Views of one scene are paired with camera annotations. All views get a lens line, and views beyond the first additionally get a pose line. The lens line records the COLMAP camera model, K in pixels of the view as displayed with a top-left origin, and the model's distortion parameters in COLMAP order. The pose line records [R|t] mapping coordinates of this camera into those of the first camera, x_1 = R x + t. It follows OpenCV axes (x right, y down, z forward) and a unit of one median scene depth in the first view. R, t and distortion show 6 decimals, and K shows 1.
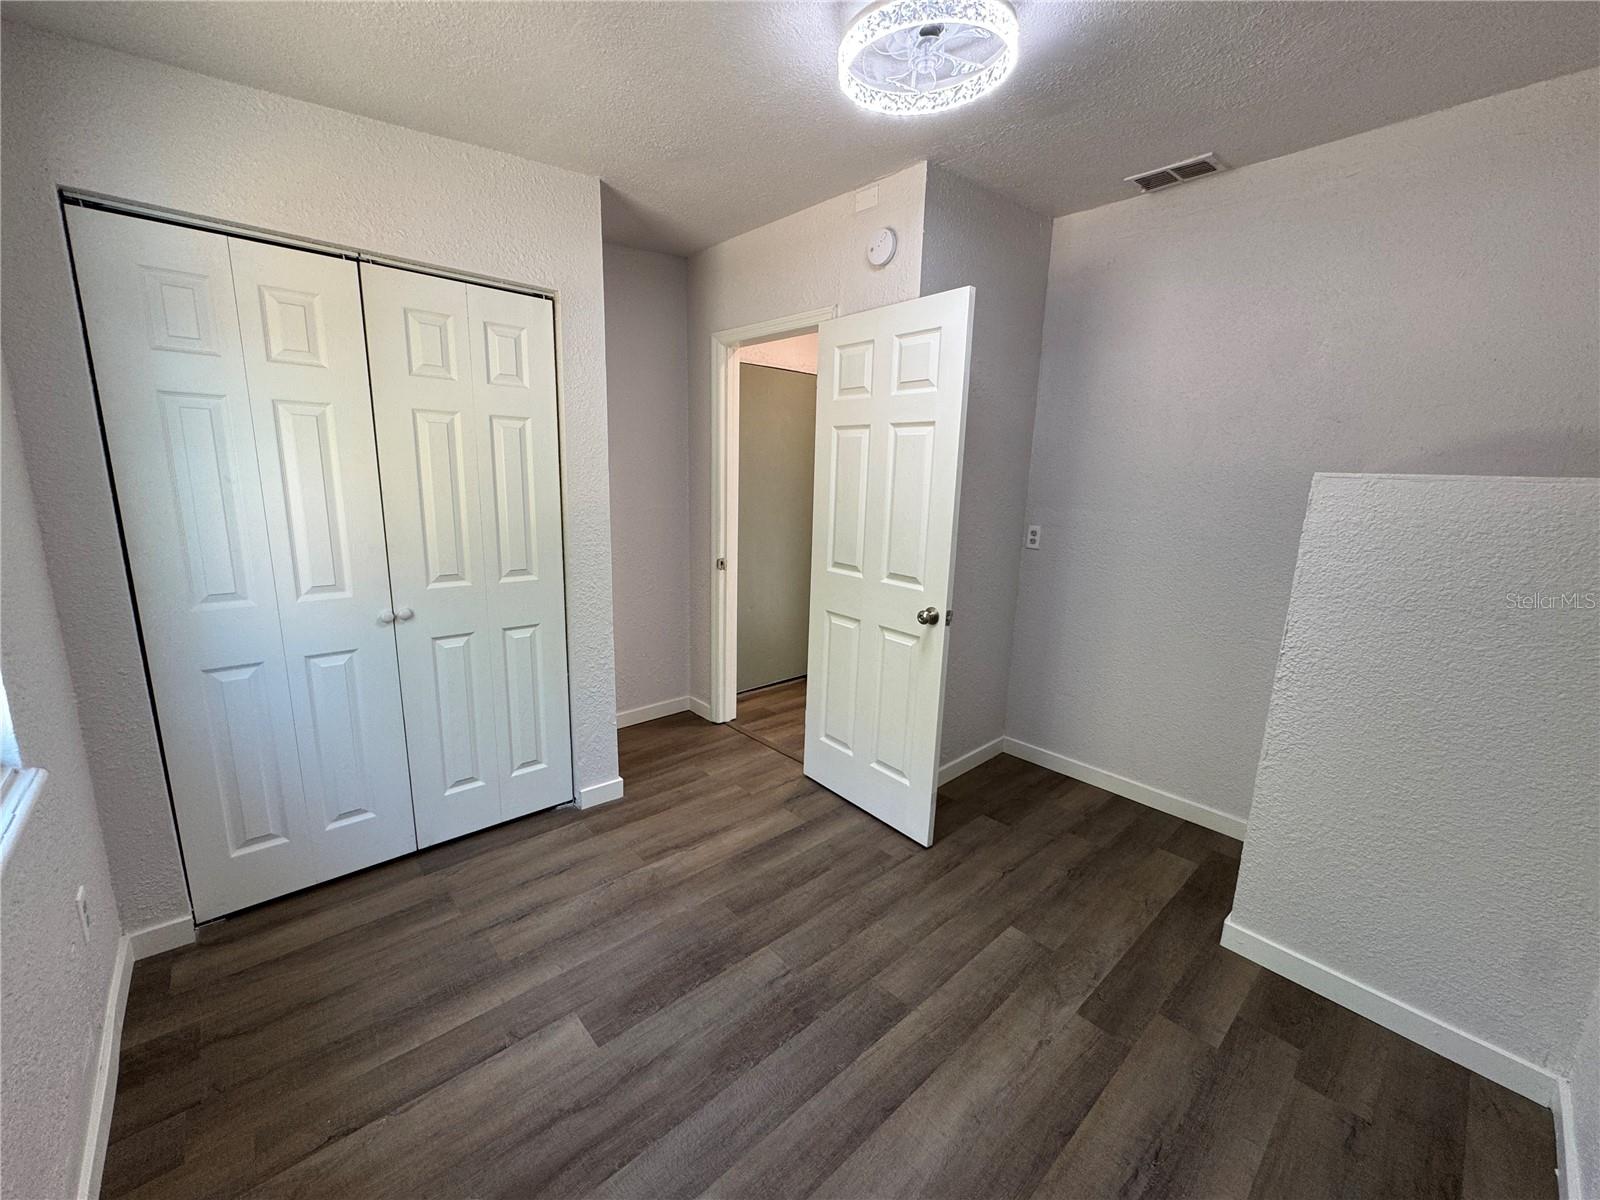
lens RADIAL K [[637.9, 0, 798.4], [0, 637.9, 596.5], [0, 0, 1]] dist [-0.002317, 0.000077]
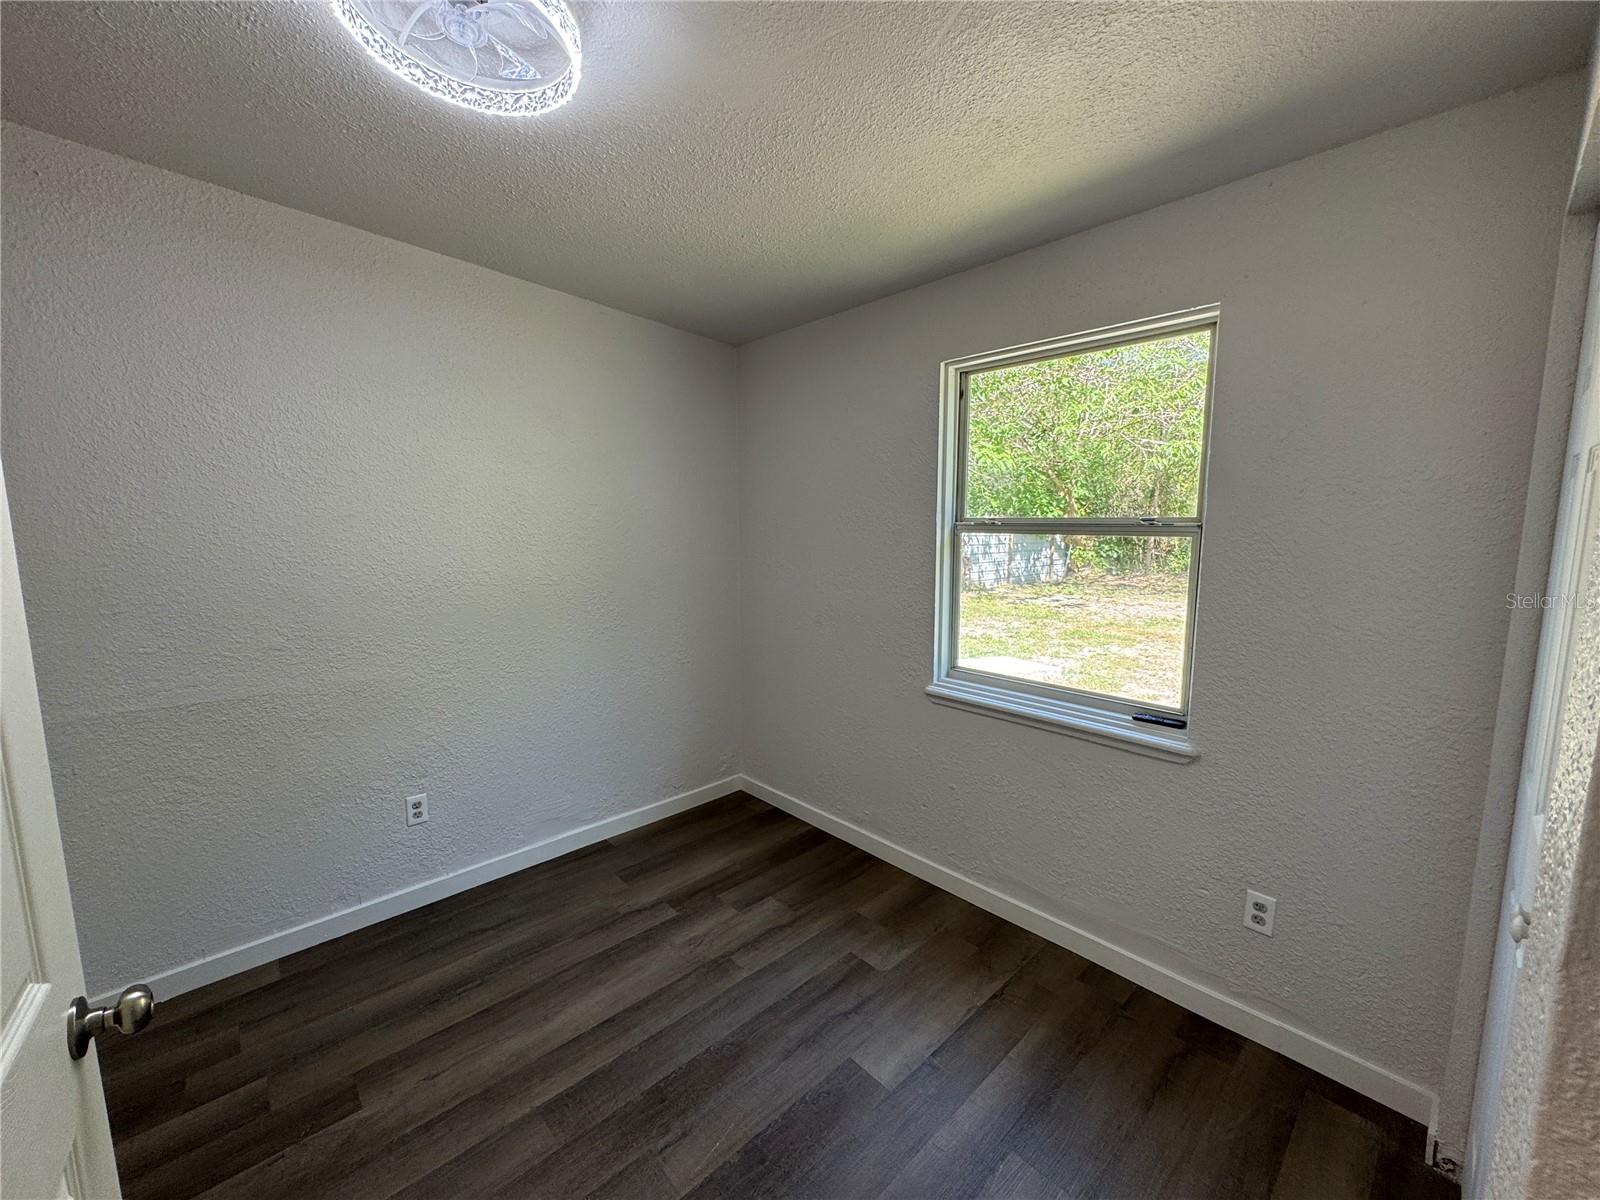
lens RADIAL K [[637.9, 0, 801.4], [0, 637.9, 599.7], [0, 0, 1]] dist [-0.002317, 0.000077]
pose [[-0.999671, -0.019948, -0.016149, -0.189883], [-0.024082, 0.946627, 0.321429, -0.392685], [0.008875, 0.321712, -0.946796, 1.741538]]
